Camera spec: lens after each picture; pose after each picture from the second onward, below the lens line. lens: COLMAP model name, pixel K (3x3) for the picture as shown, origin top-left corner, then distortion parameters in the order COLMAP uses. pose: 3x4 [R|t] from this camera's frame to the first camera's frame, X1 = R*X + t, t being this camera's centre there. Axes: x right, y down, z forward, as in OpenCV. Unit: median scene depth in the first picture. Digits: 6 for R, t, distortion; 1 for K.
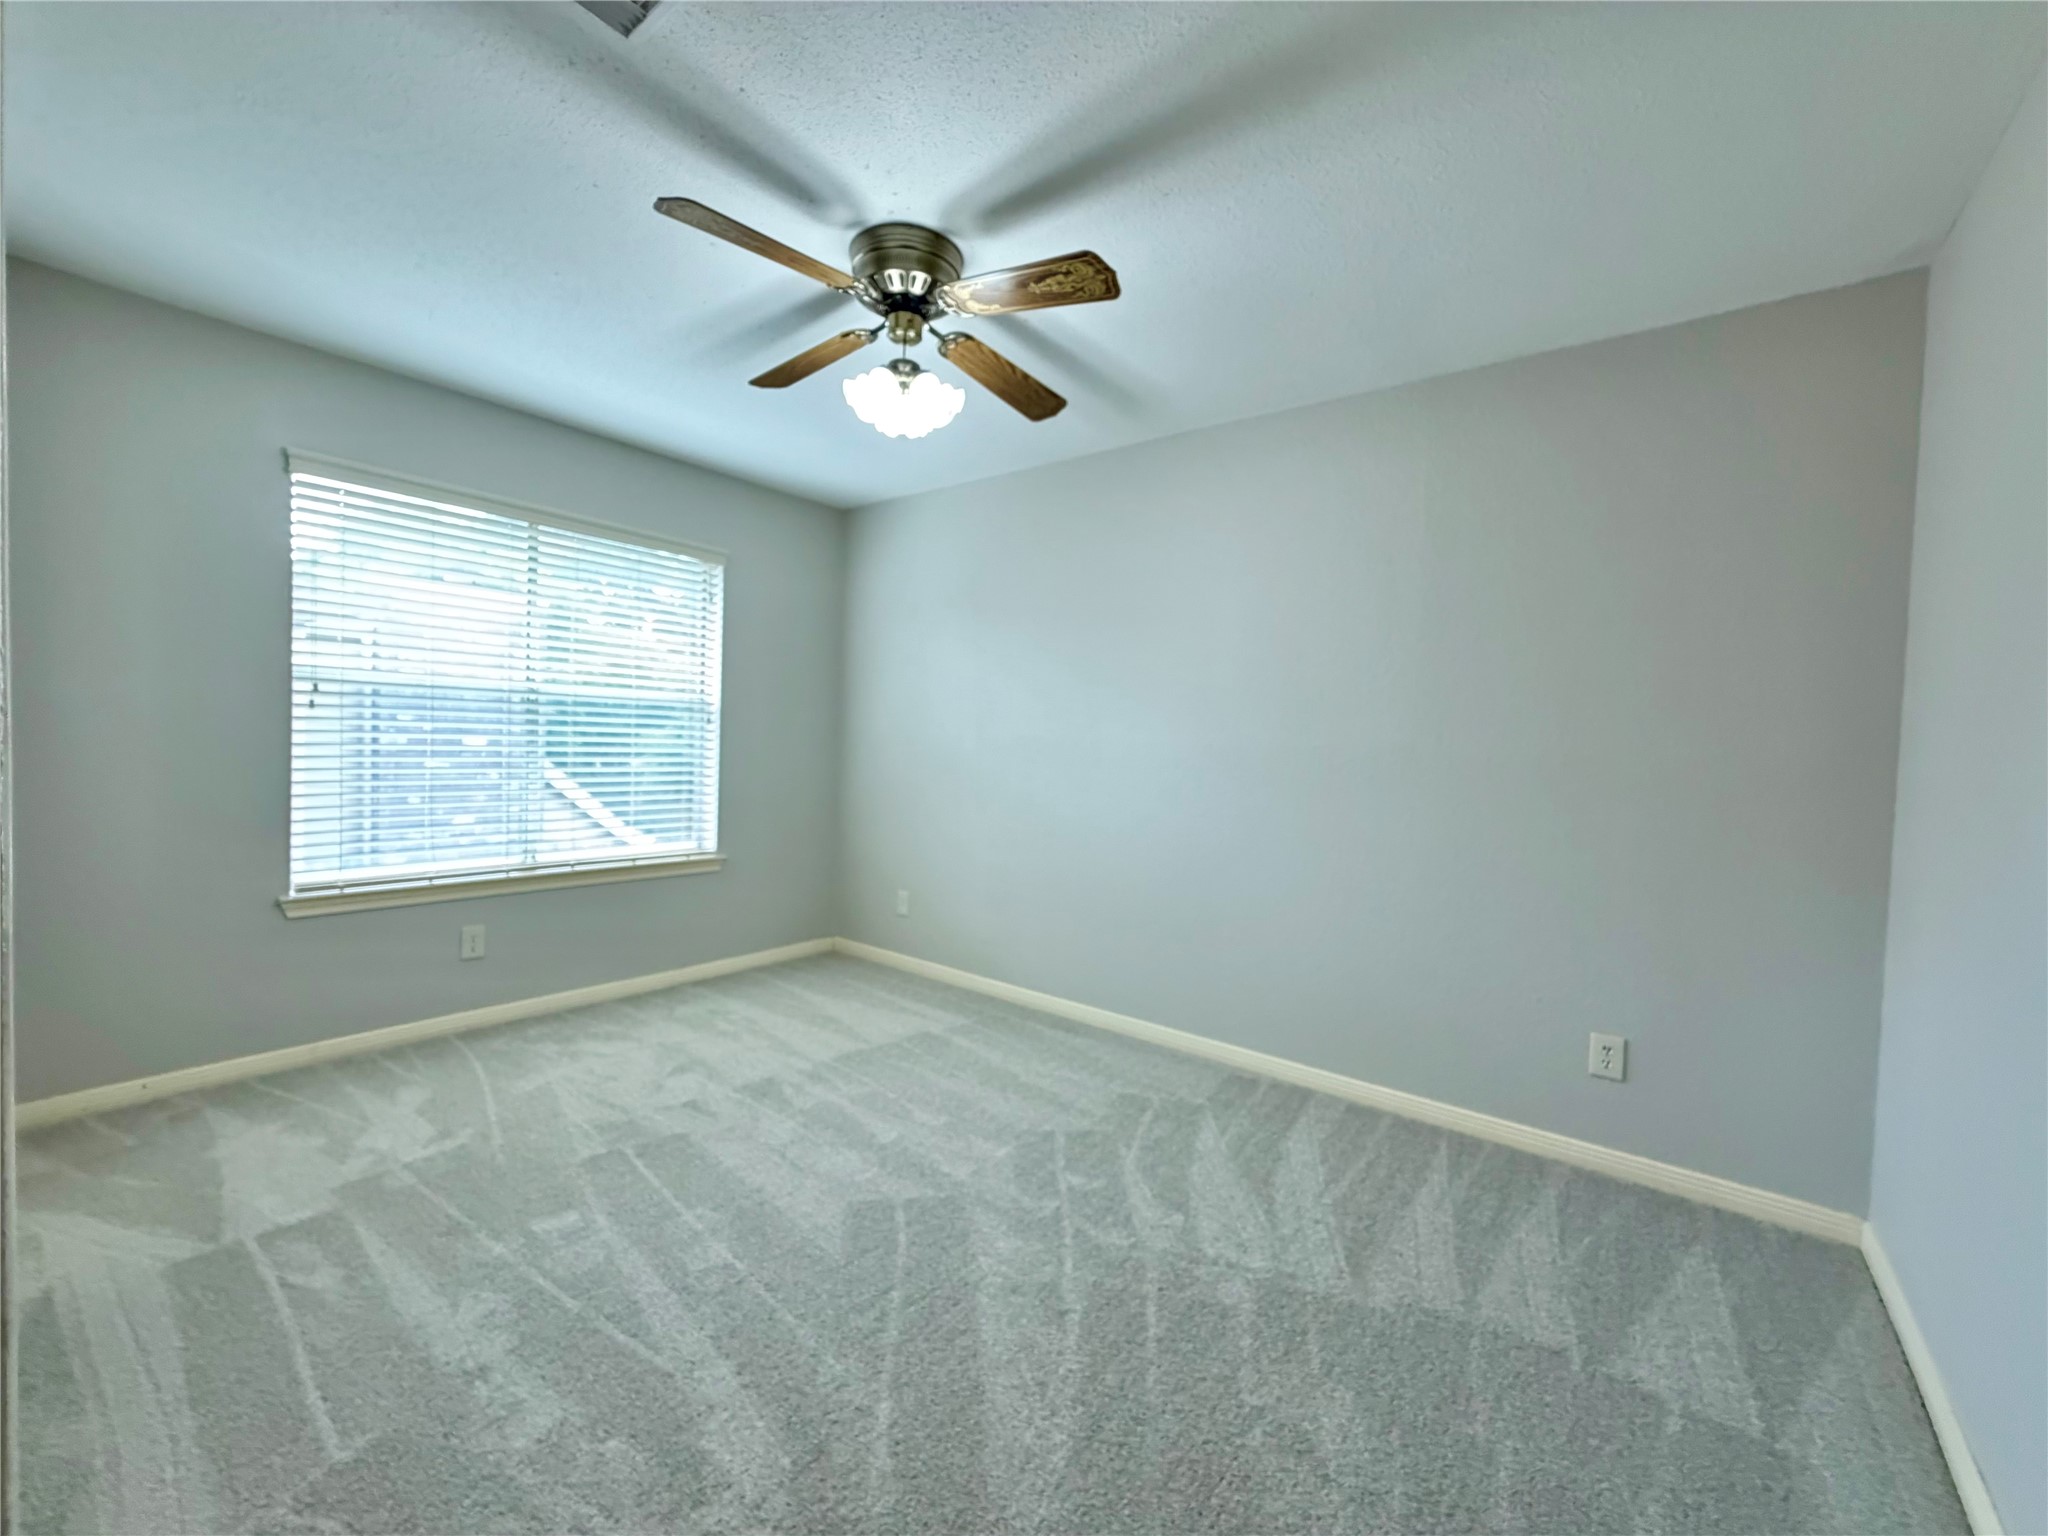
lens RADIAL K [[826.7, 0, 1024.0], [0, 826.7, 768.0], [0, 0, 1]] dist [0.000749, -0.000279]
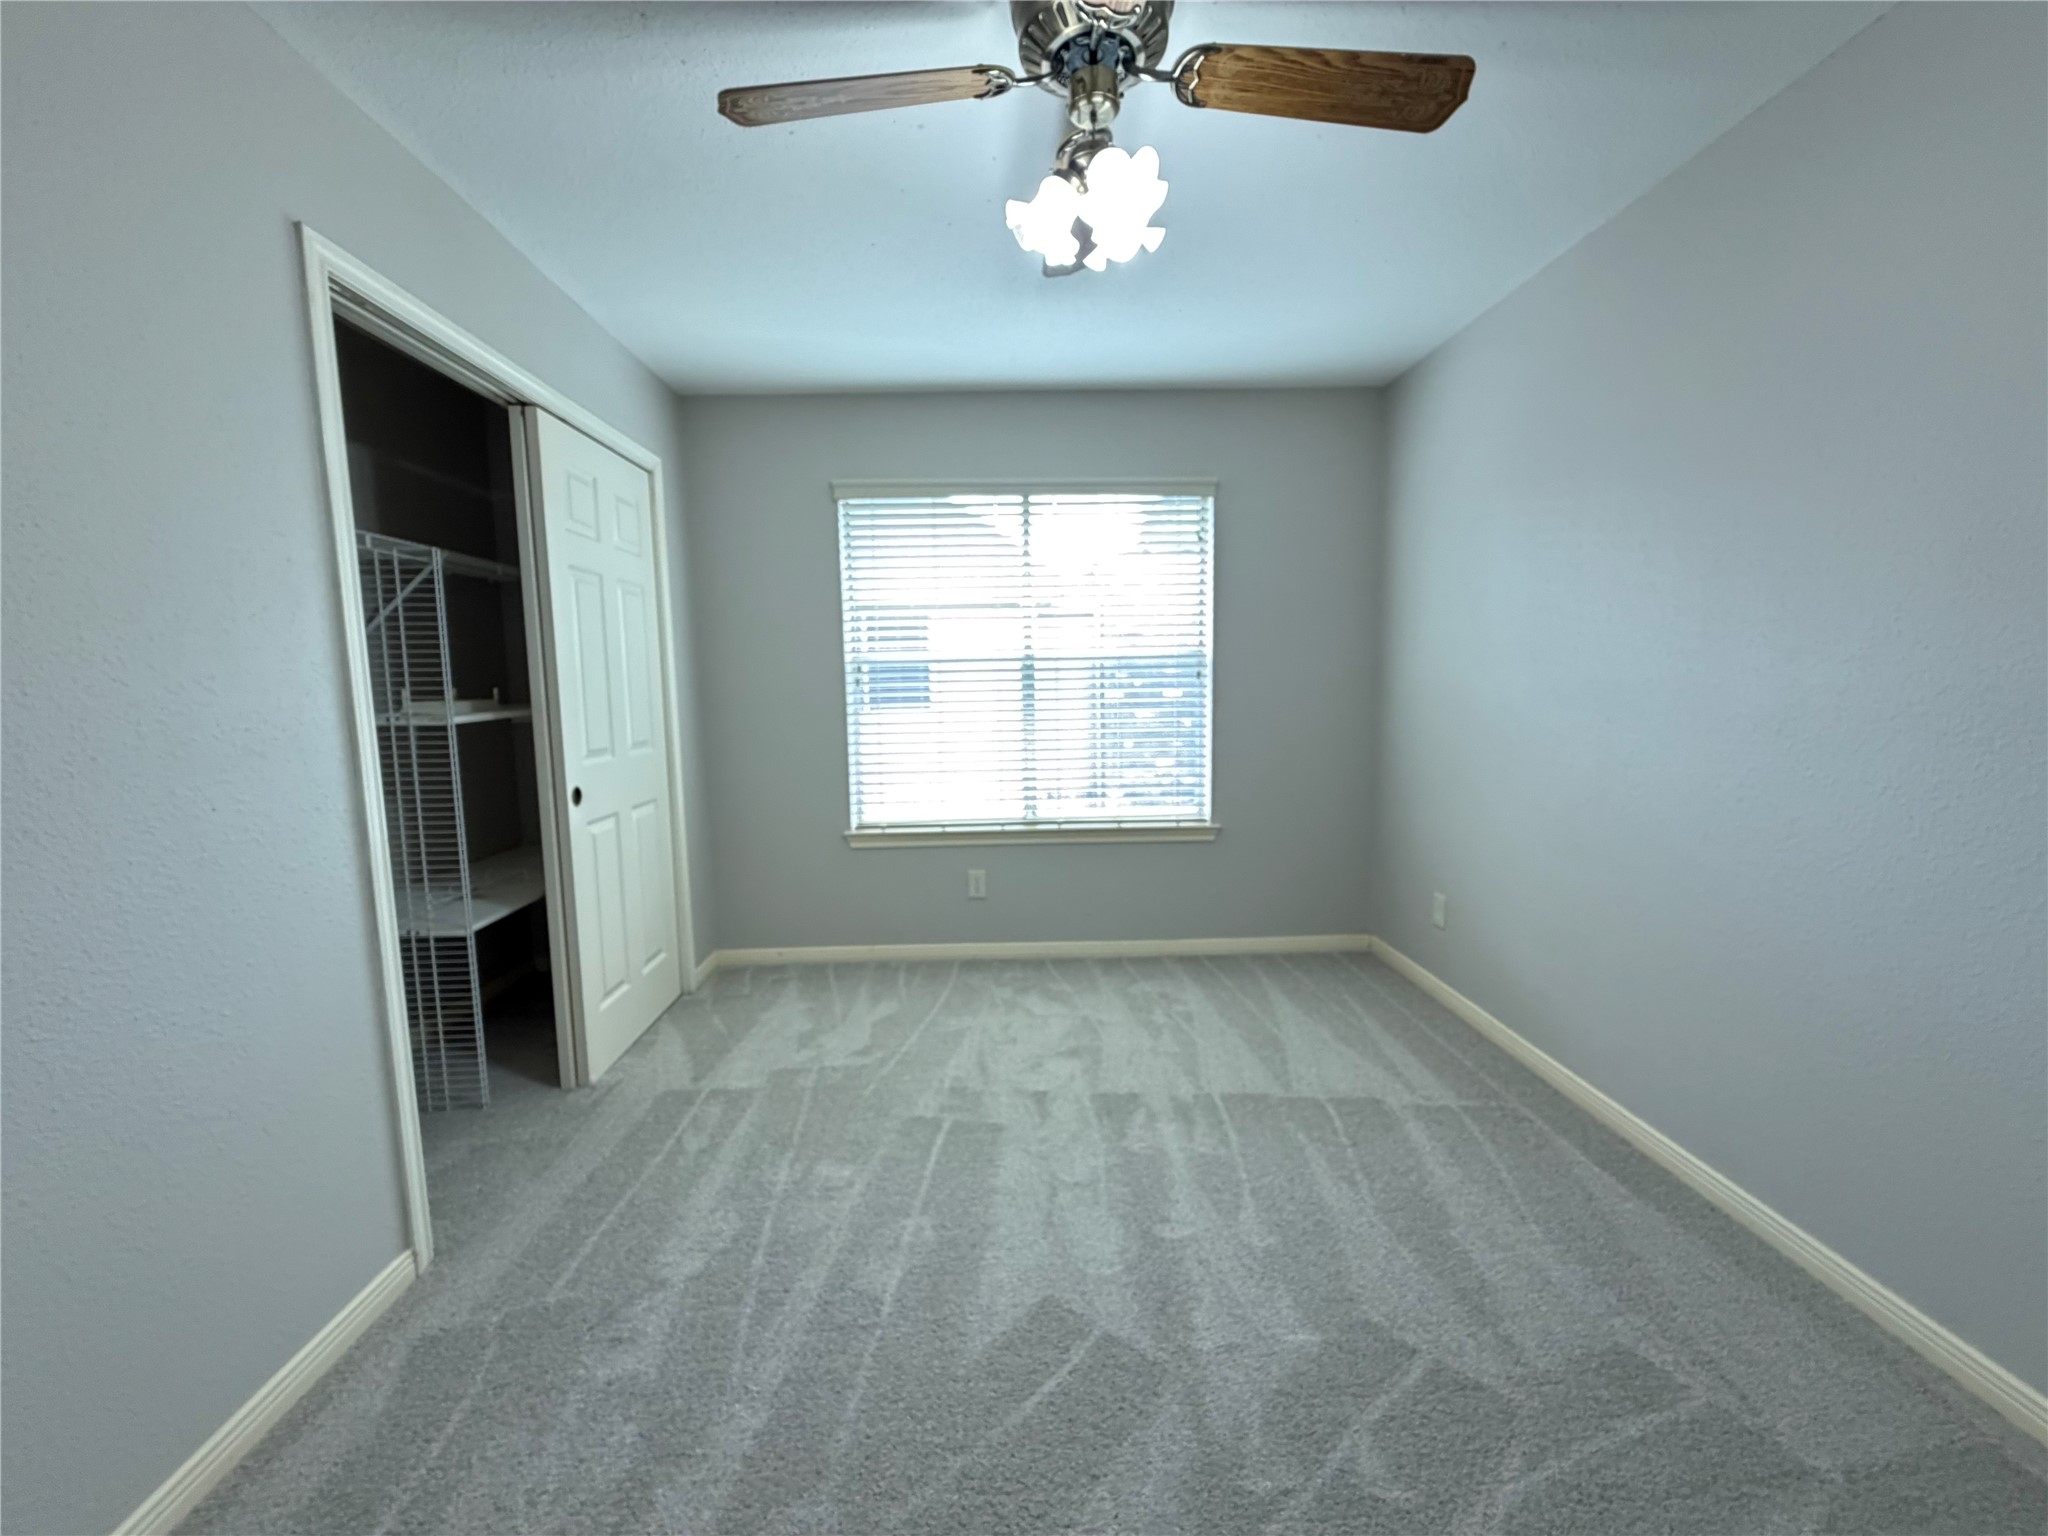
lens RADIAL K [[826.7, 0, 1024.0], [0, 826.7, 768.0], [0, 0, 1]] dist [0.000749, -0.000279]
pose [[0.632959, 0.041163, -0.773091, 0.269363], [0.015011, 0.997745, 0.065415, -0.023984], [0.774040, -0.053010, 0.630914, 0.374779]]
